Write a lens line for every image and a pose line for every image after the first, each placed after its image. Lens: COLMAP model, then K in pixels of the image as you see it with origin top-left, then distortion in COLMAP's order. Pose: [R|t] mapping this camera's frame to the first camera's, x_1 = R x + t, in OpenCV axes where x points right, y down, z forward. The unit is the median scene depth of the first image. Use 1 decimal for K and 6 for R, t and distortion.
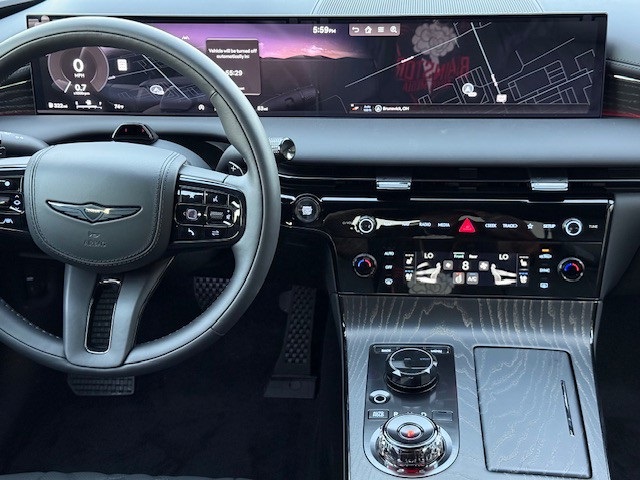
lens RADIAL K [[901.6, 0, 321.8], [0, 901.6, 241.6], [0, 0, 1]] dist [0.124811, 0.000000]
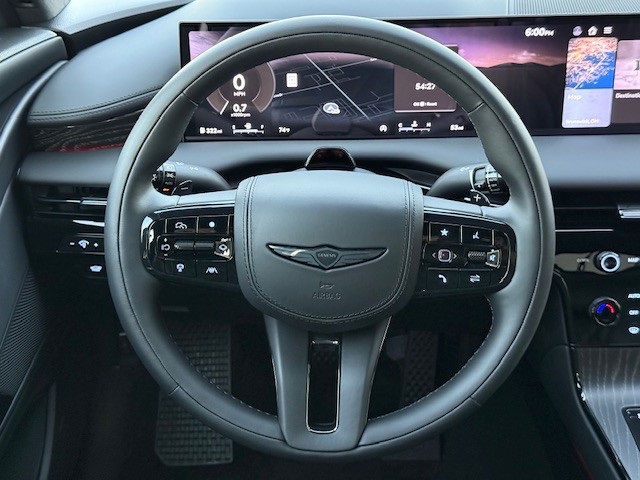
lens RADIAL K [[901.6, 0, 318.7], [0, 901.6, 240.6], [0, 0, 1]] dist [0.124811, 0.000000]
pose [[0.997373, -0.026823, 0.067290, -0.268625], [0.029308, 0.998914, -0.036221, -0.015611], [-0.066246, 0.038098, 0.997076, 0.178970]]
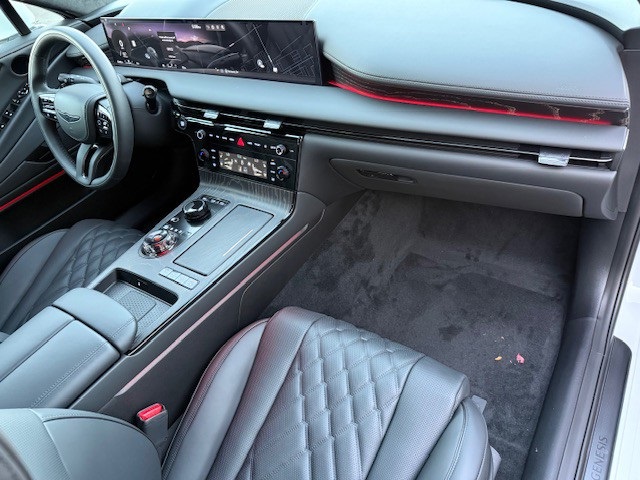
lens RADIAL K [[444.6, 0, 317.5], [0, 444.6, 237.2], [0, 0, 1]] dist [-0.026231, 0.000441]
pose [[0.876534, 0.218565, -0.428857, 0.726904], [-0.096592, 0.952709, 0.288123, -0.106999], [0.471549, -0.211125, 0.856193, 0.245632]]
